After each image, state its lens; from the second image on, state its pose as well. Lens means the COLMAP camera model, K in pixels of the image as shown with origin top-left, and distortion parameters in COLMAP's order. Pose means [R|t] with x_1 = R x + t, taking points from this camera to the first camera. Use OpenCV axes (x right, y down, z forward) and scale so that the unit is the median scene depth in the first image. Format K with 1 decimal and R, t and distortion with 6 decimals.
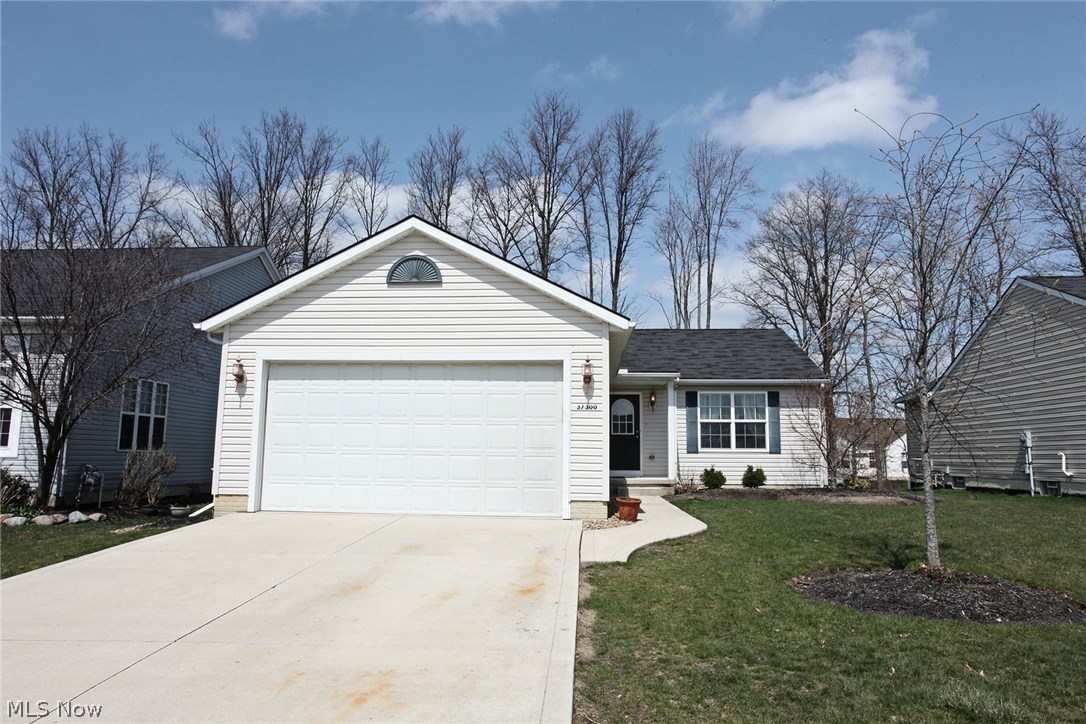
lens RADIAL K [[654.8, 0, 543.0], [0, 654.8, 362.0], [0, 0, 1]] dist [-0.000004, 0.000000]
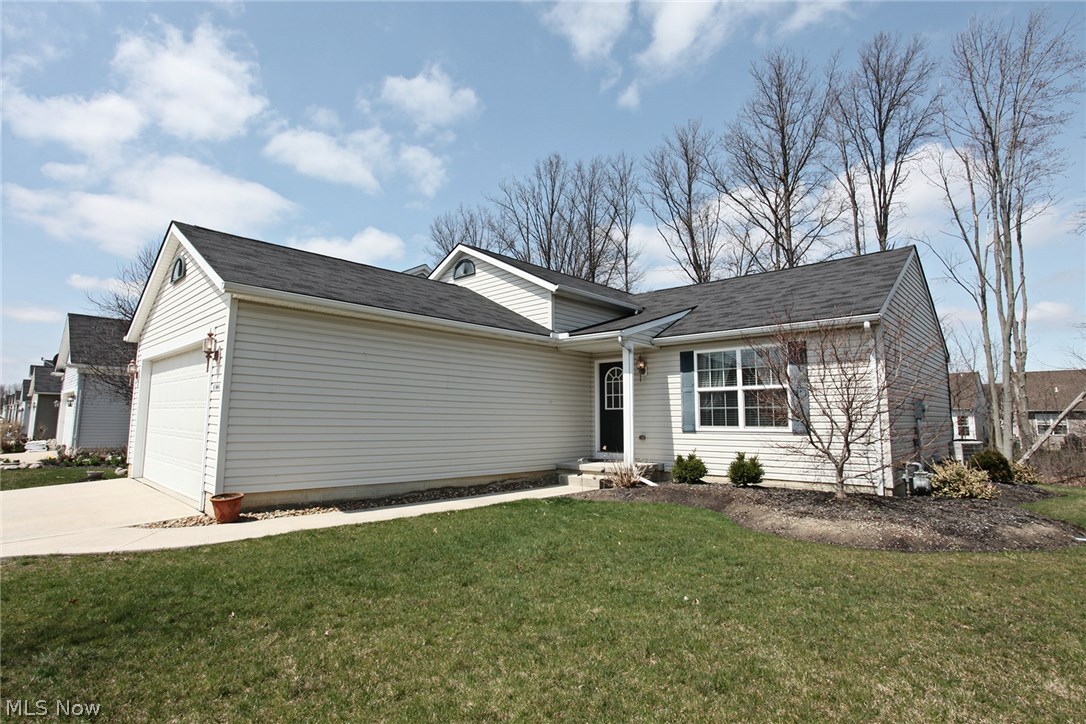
lens RADIAL K [[528.6, 0, 540.7], [0, 528.6, 362.8], [0, 0, 1]] dist [-0.079357, 0.033747]
pose [[0.765406, -0.070895, -0.639630, 0.489779], [0.088921, 0.996031, -0.003991, 0.045773], [0.637374, -0.053822, 0.768672, 0.427990]]
